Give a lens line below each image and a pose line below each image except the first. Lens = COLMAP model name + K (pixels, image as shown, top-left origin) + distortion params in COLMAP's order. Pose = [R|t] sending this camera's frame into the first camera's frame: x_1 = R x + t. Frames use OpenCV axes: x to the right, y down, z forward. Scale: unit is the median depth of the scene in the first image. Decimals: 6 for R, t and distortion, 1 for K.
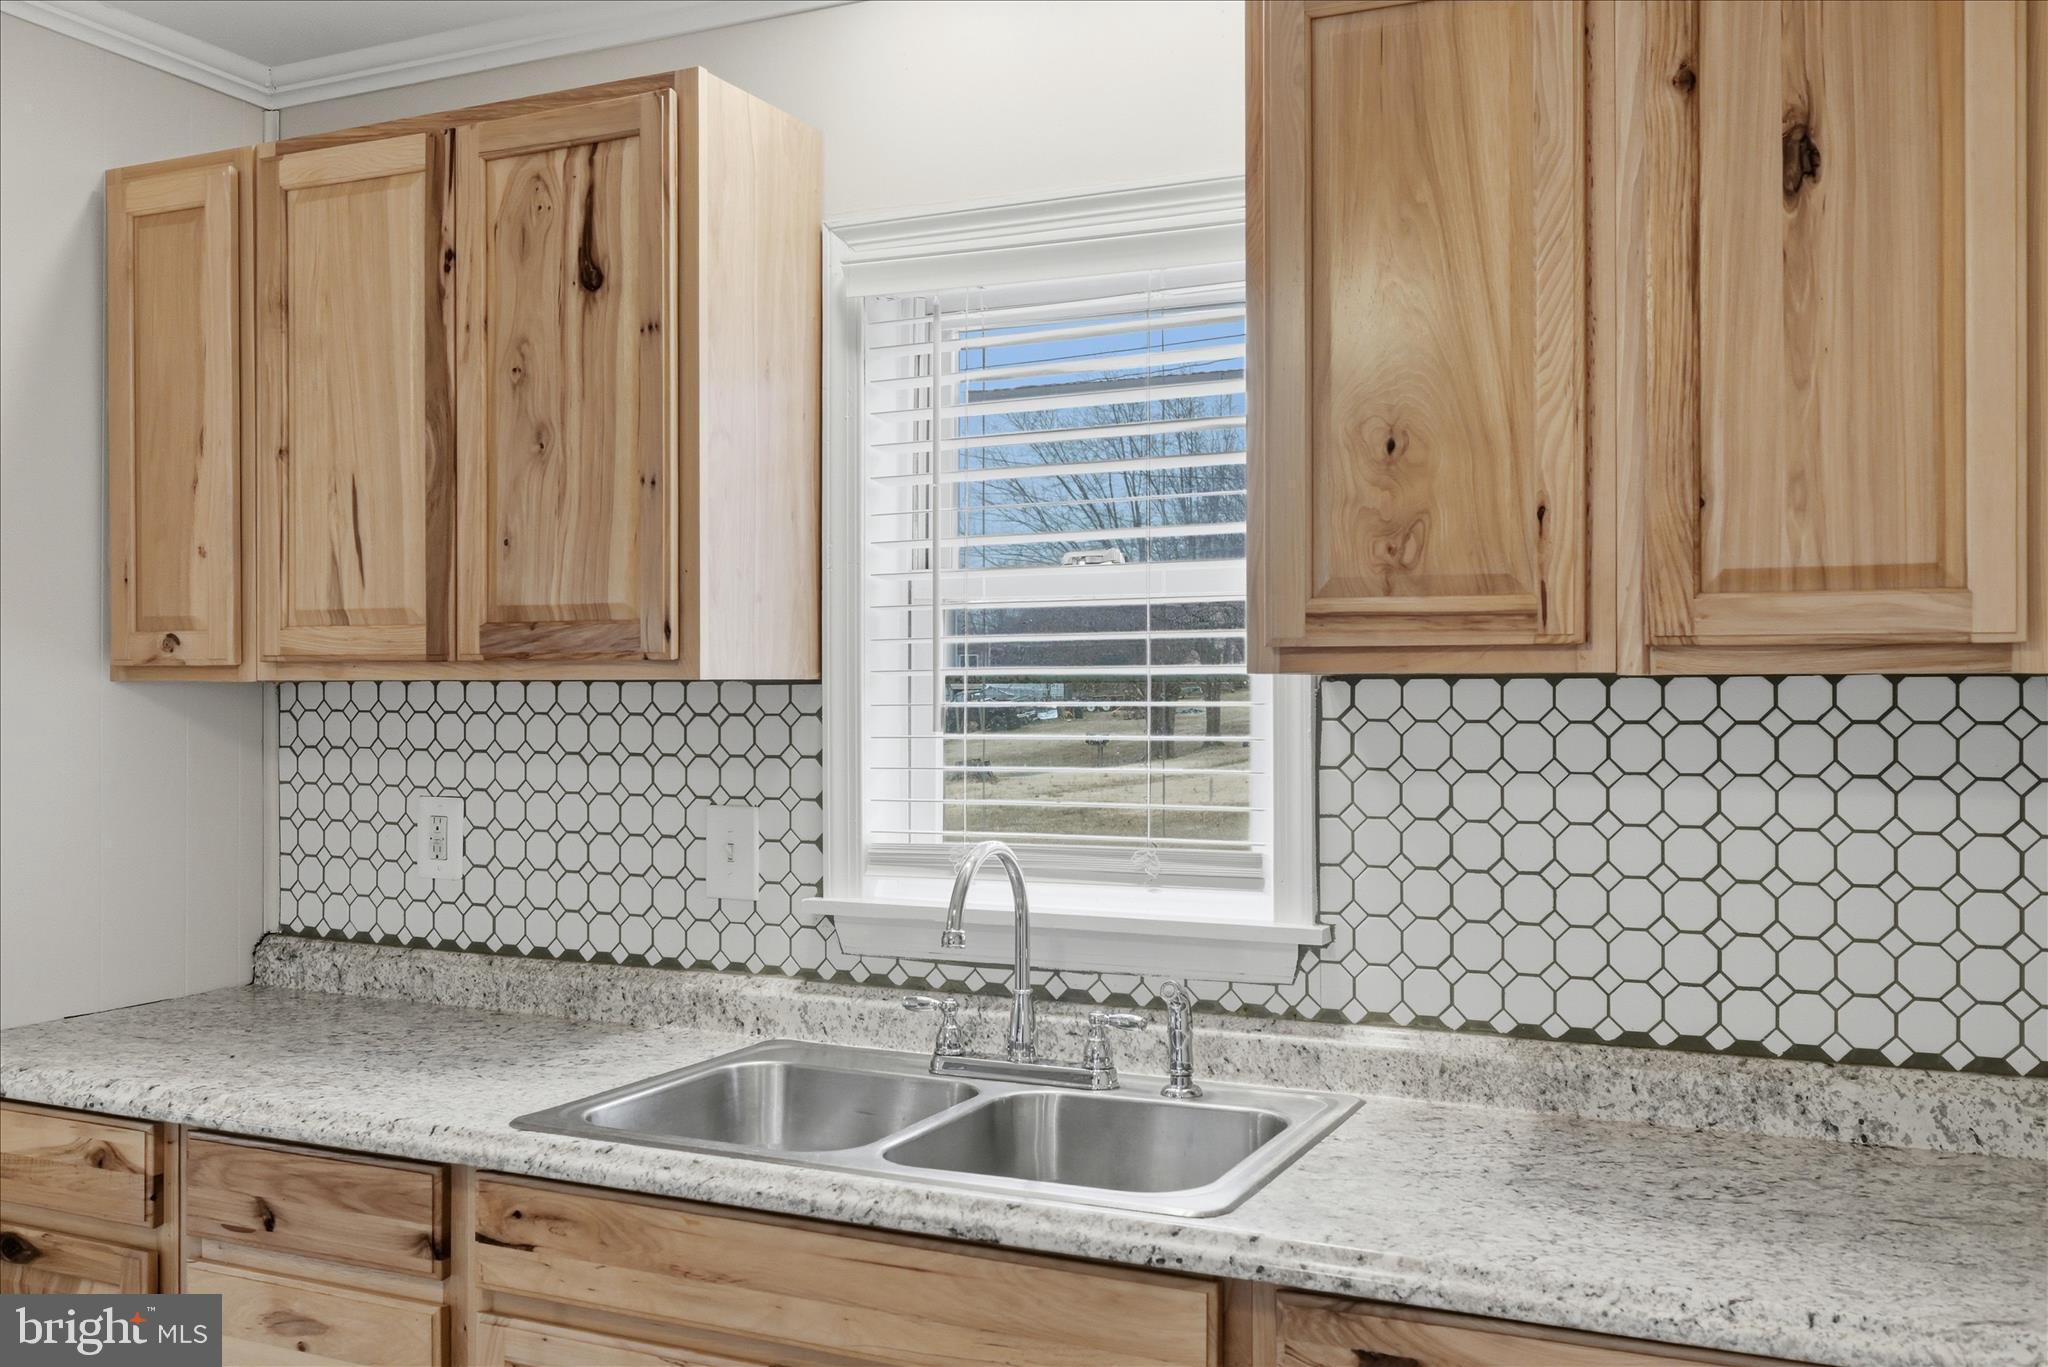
lens RADIAL K [[1792.8, 0, 1024.6], [0, 1792.8, 691.8], [0, 0, 1]] dist [-0.004260, -0.002122]
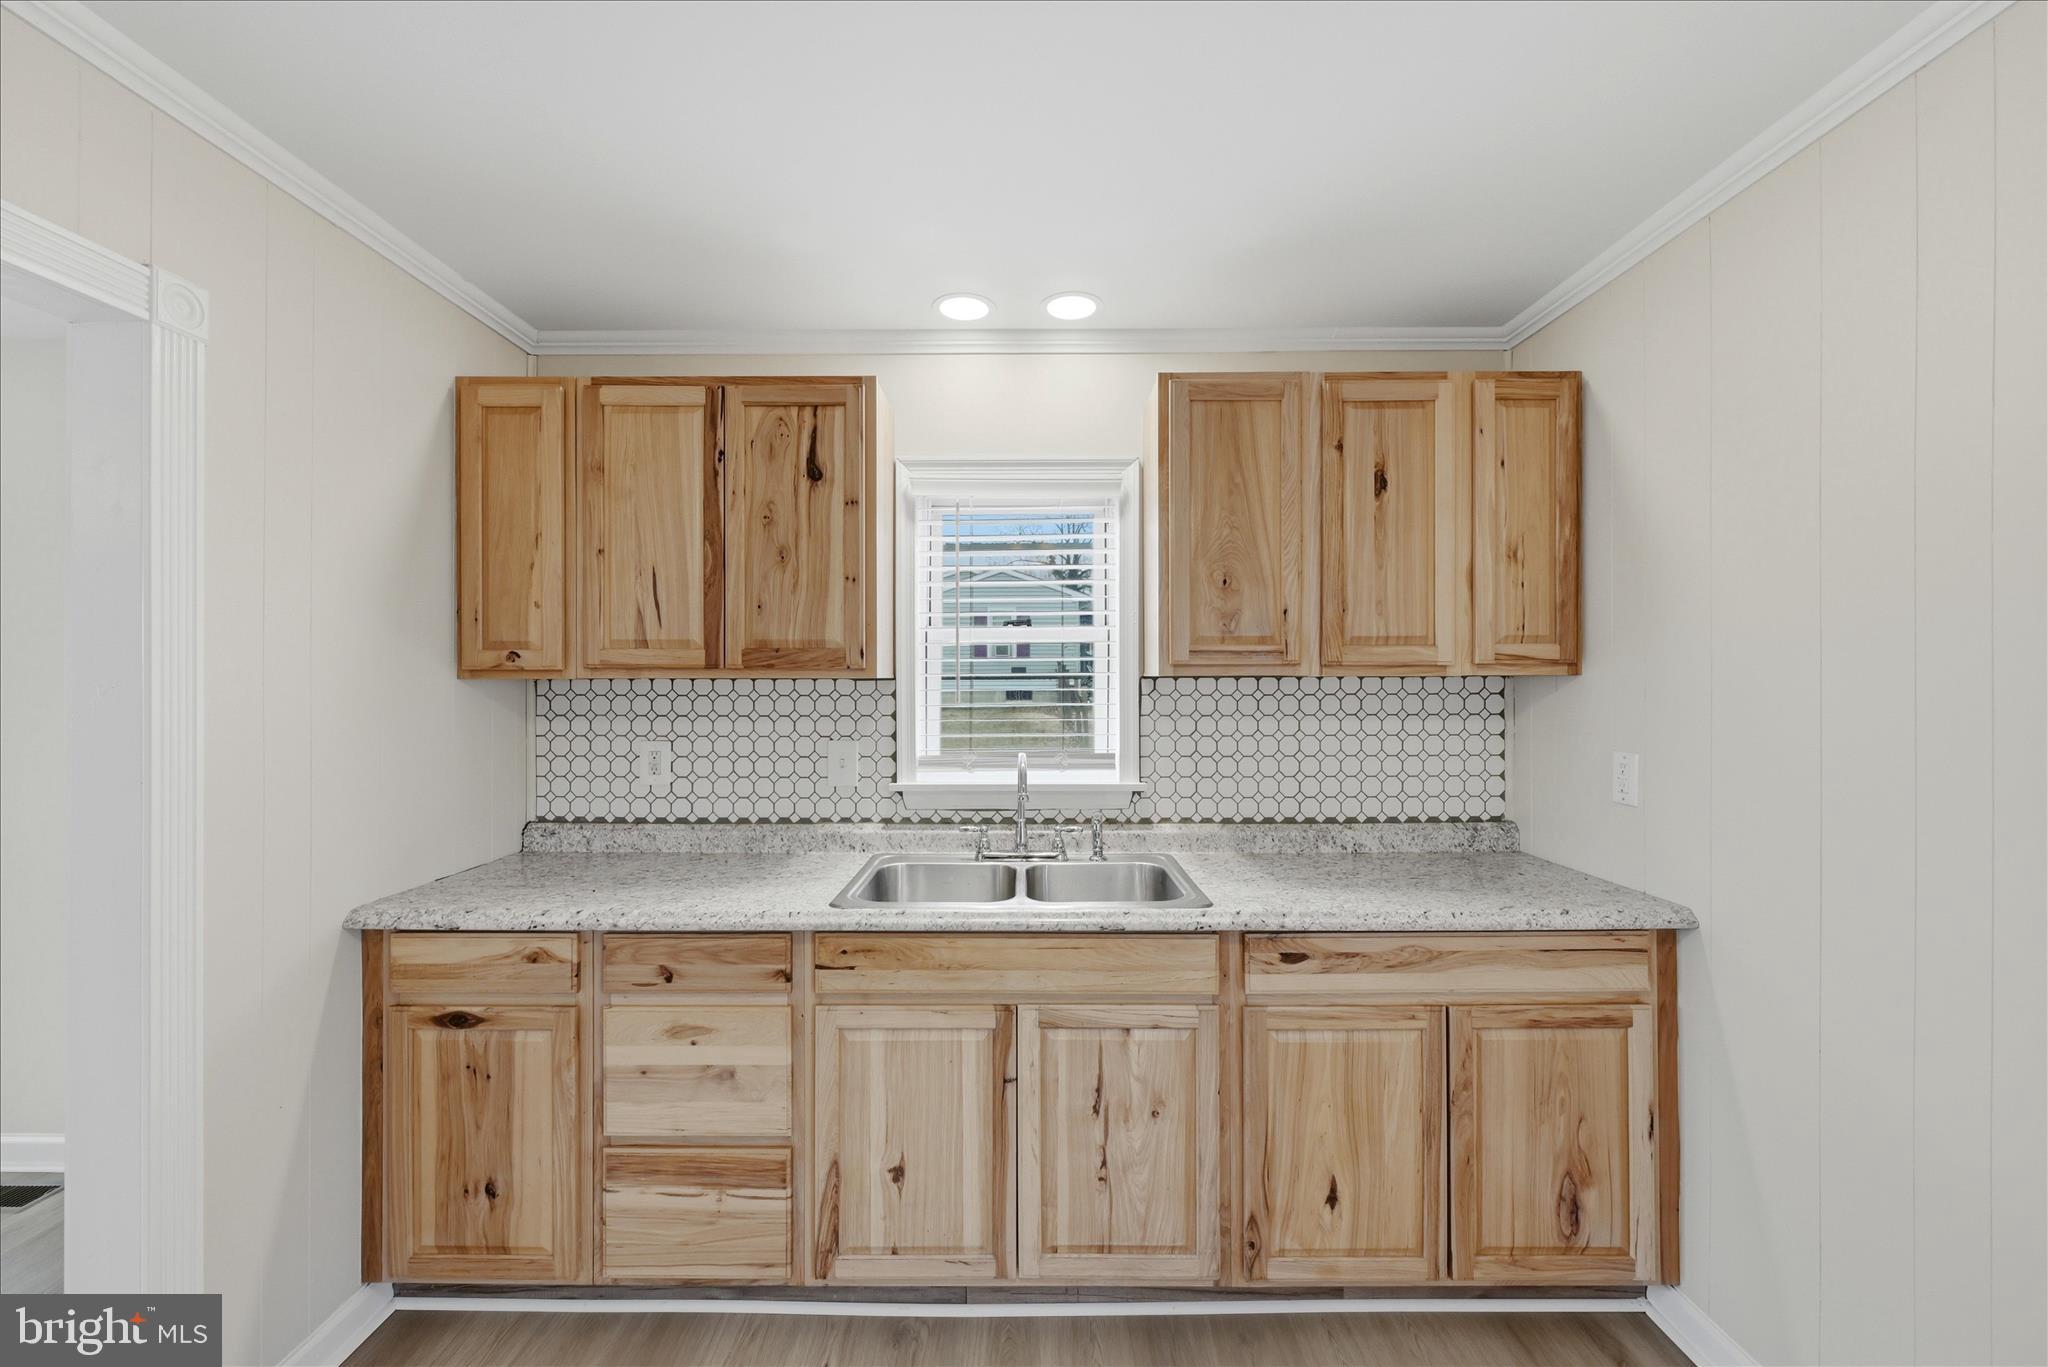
lens RADIAL K [[799.7, 0, 1020.0], [0, 799.7, 681.4], [0, 0, 1]] dist [-0.002132, 0.000008]
pose [[0.908213, -0.001551, 0.418505, -0.430939], [0.002370, 0.999996, -0.001439, -0.001423], [-0.418501, 0.002299, 0.908213, 0.115149]]
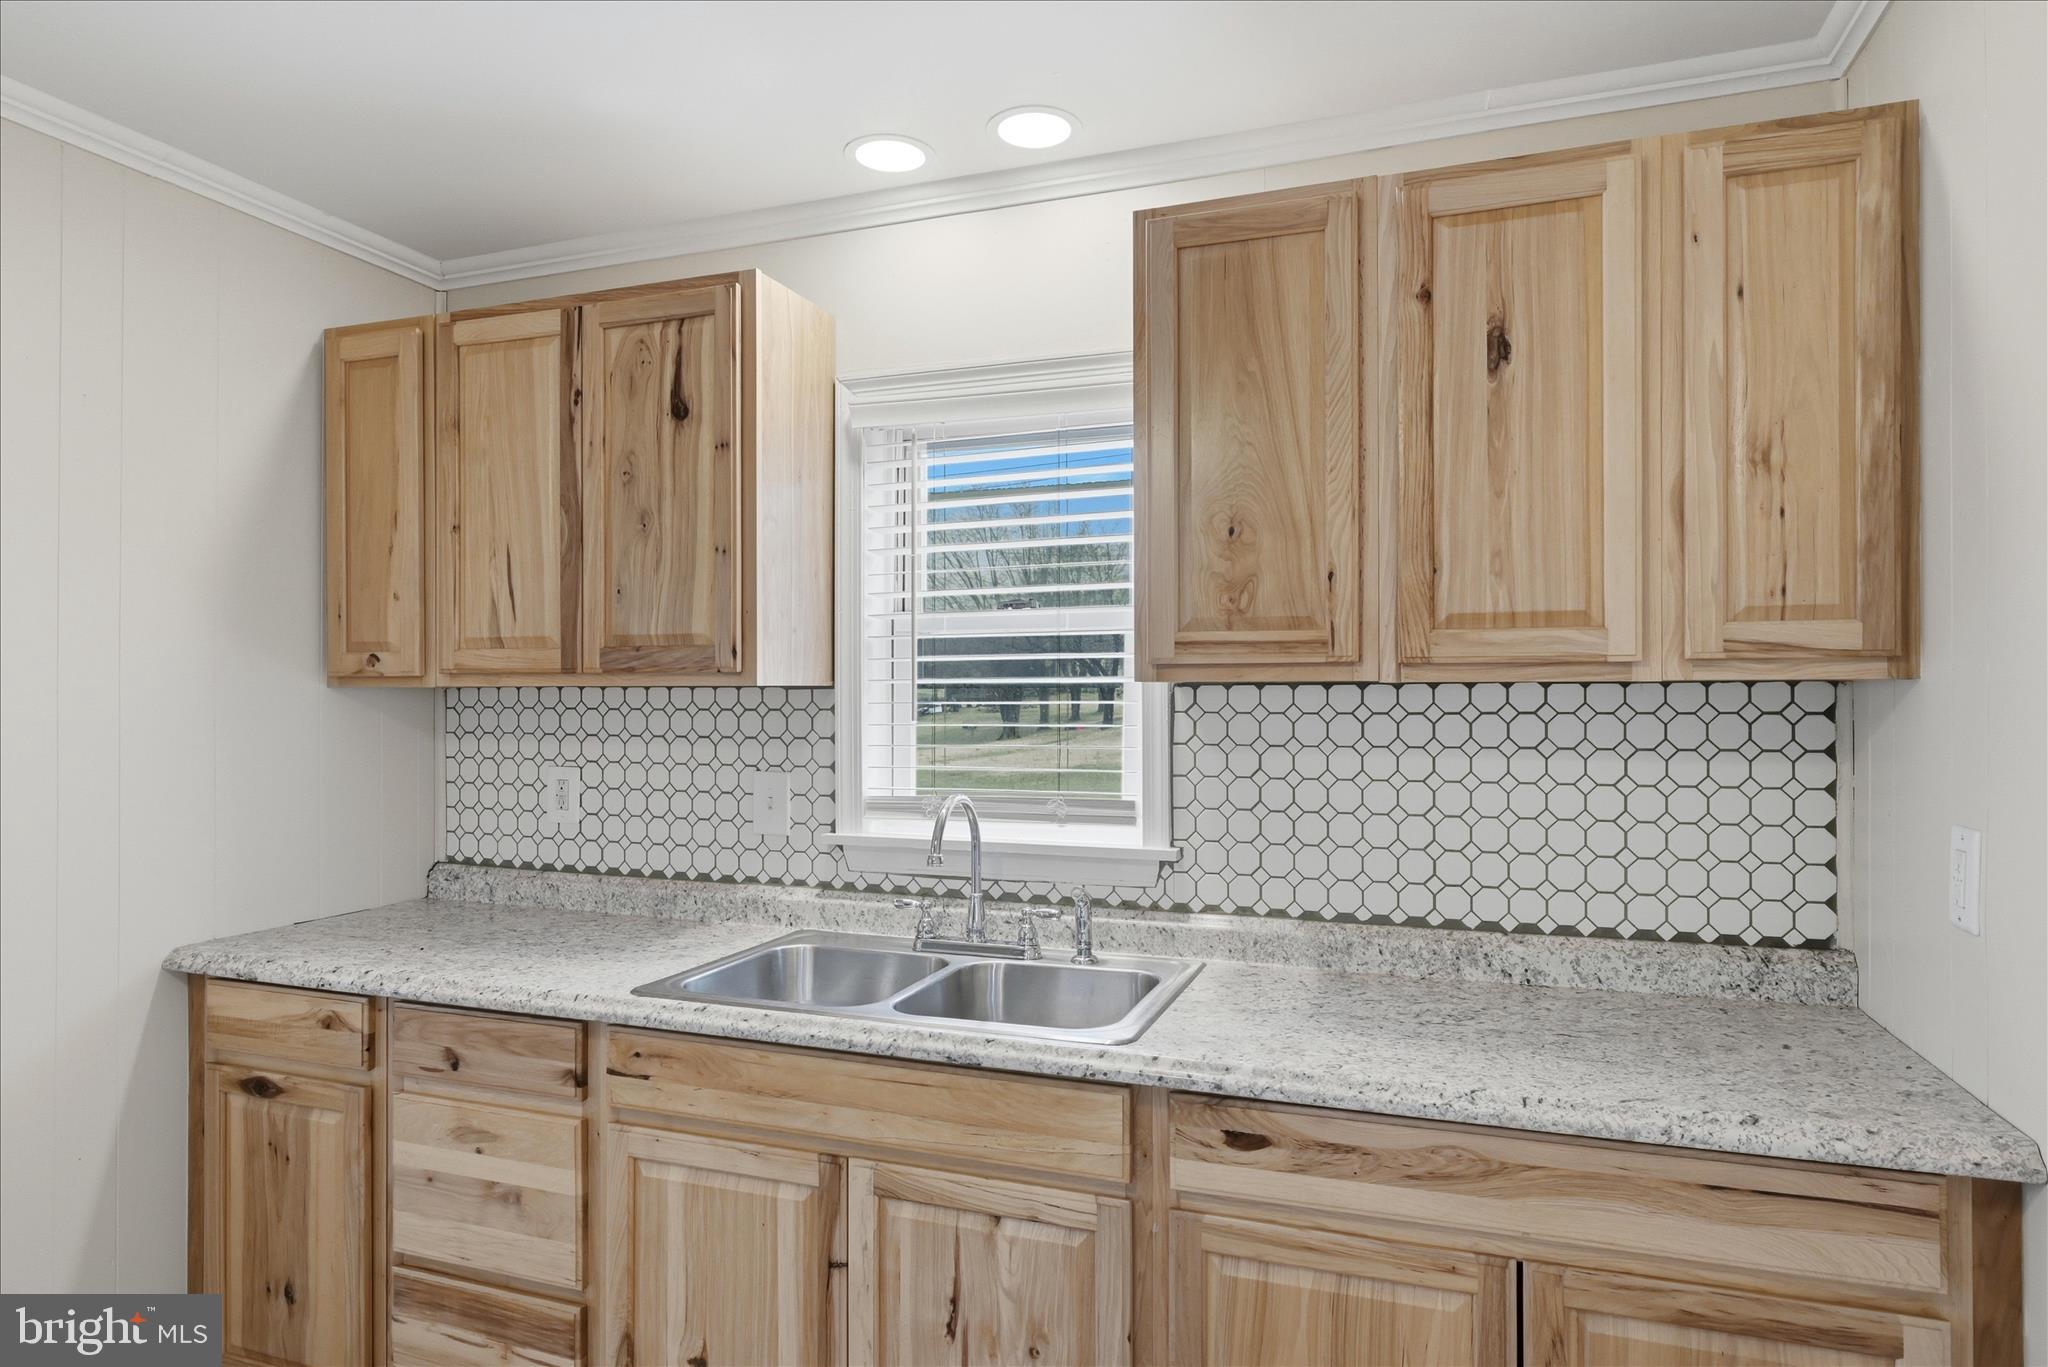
lens RADIAL K [[1176.4, 0, 1025.3], [0, 1176.4, 691.4], [0, 0, 1]] dist [-0.005304, 0.001488]
pose [[0.995916, -0.000631, 0.090281, -0.051109], [0.000841, 0.999997, -0.002293, 0.000213], [-0.090279, 0.002359, 0.995914, 0.021563]]
